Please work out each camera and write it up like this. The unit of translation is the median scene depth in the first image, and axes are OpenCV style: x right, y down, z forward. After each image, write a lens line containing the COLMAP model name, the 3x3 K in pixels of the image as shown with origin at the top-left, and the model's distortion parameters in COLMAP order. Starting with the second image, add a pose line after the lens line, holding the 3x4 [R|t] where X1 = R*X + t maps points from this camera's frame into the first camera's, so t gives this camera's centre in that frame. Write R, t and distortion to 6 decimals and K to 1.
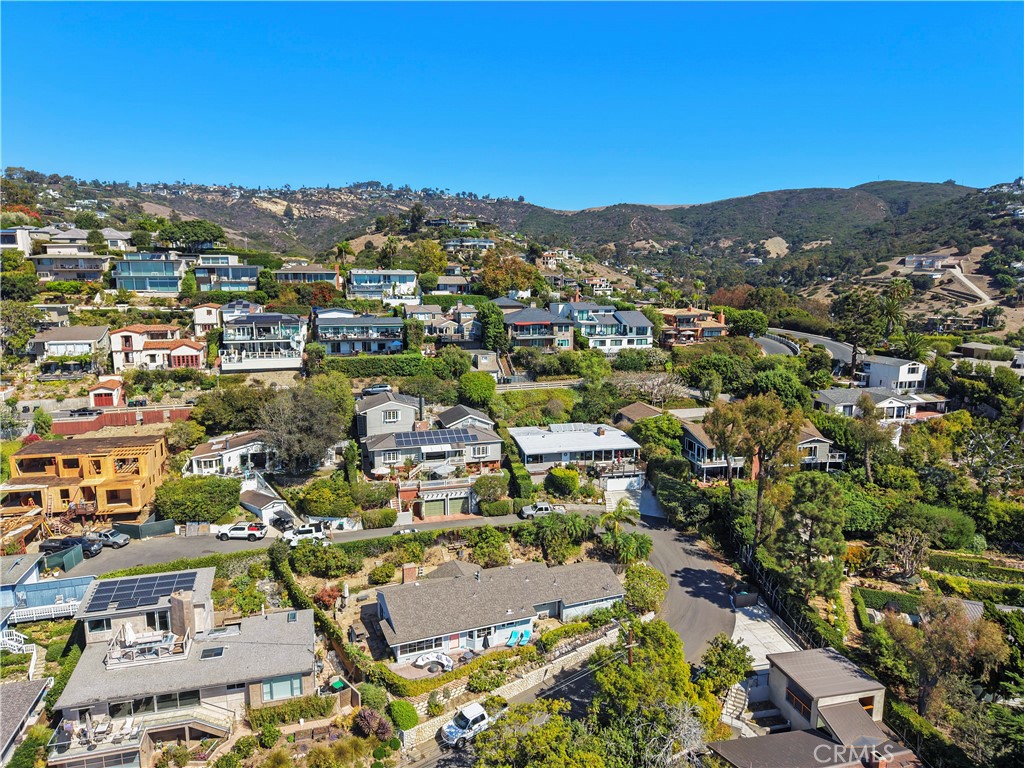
lens RADIAL K [[703.6, 0, 514.4], [0, 703.6, 371.9], [0, 0, 1]] dist [0.140590, -0.351782]
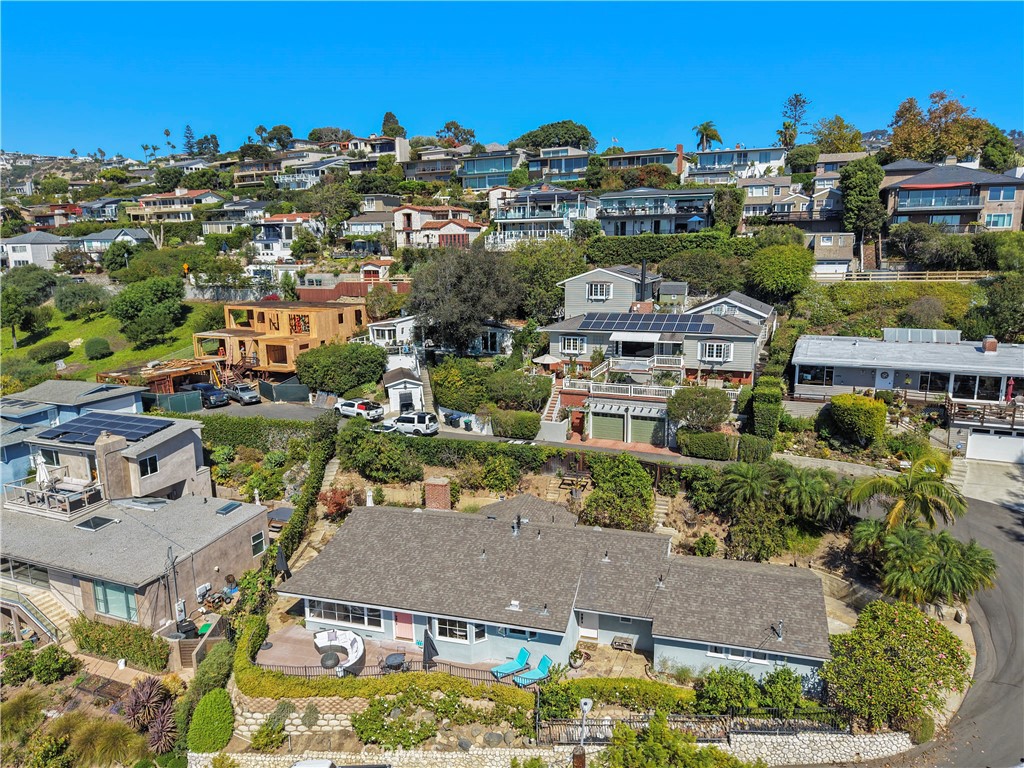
lens RADIAL K [[682.5, 0, 512.7], [0, 682.5, 411.0], [0, 0, 1]] dist [0.051828, -0.064928]
pose [[0.779628, 0.134183, -0.611698, 0.206248], [-0.079709, 0.990093, 0.115597, 0.128539], [0.621149, -0.041365, 0.782600, 0.533114]]
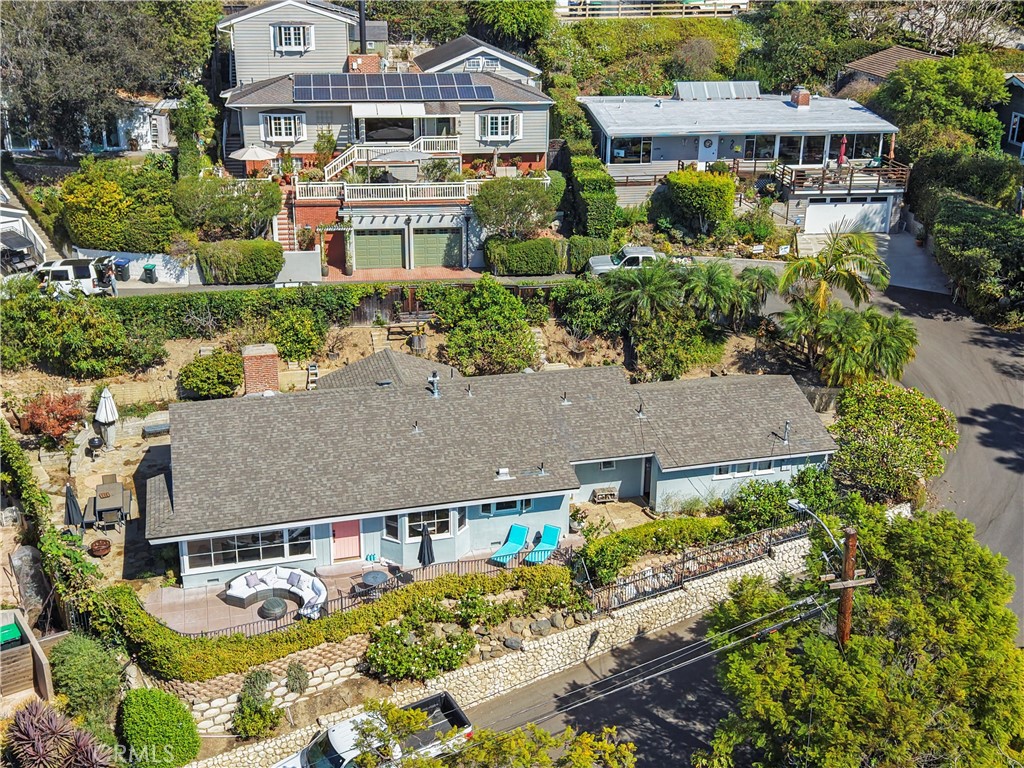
lens RADIAL K [[1173.6, 0, 512.0], [0, 1173.6, 384.0], [0, 0, 1]] dist [0.184566, -0.593852]
pose [[0.993027, 0.047042, -0.108093, 0.048999], [-0.023599, 0.977697, 0.208692, 0.135886], [0.115500, -0.204686, 0.971989, 0.348994]]
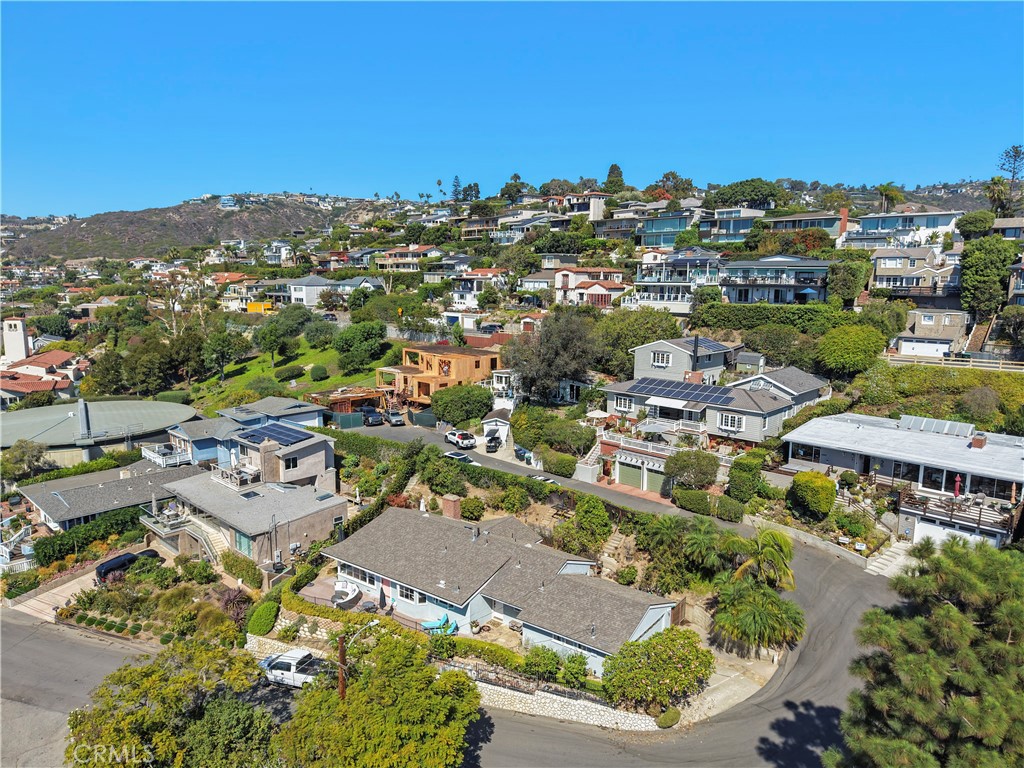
lens RADIAL K [[682.5, 0, 512.7], [0, 682.5, 411.0], [0, 0, 1]] dist [0.051828, -0.064928]
pose [[0.507281, 0.169175, -0.845012, 0.467613], [-0.138601, 0.983794, 0.113754, 0.067234], [0.850562, 0.059414, 0.522508, 0.570615]]
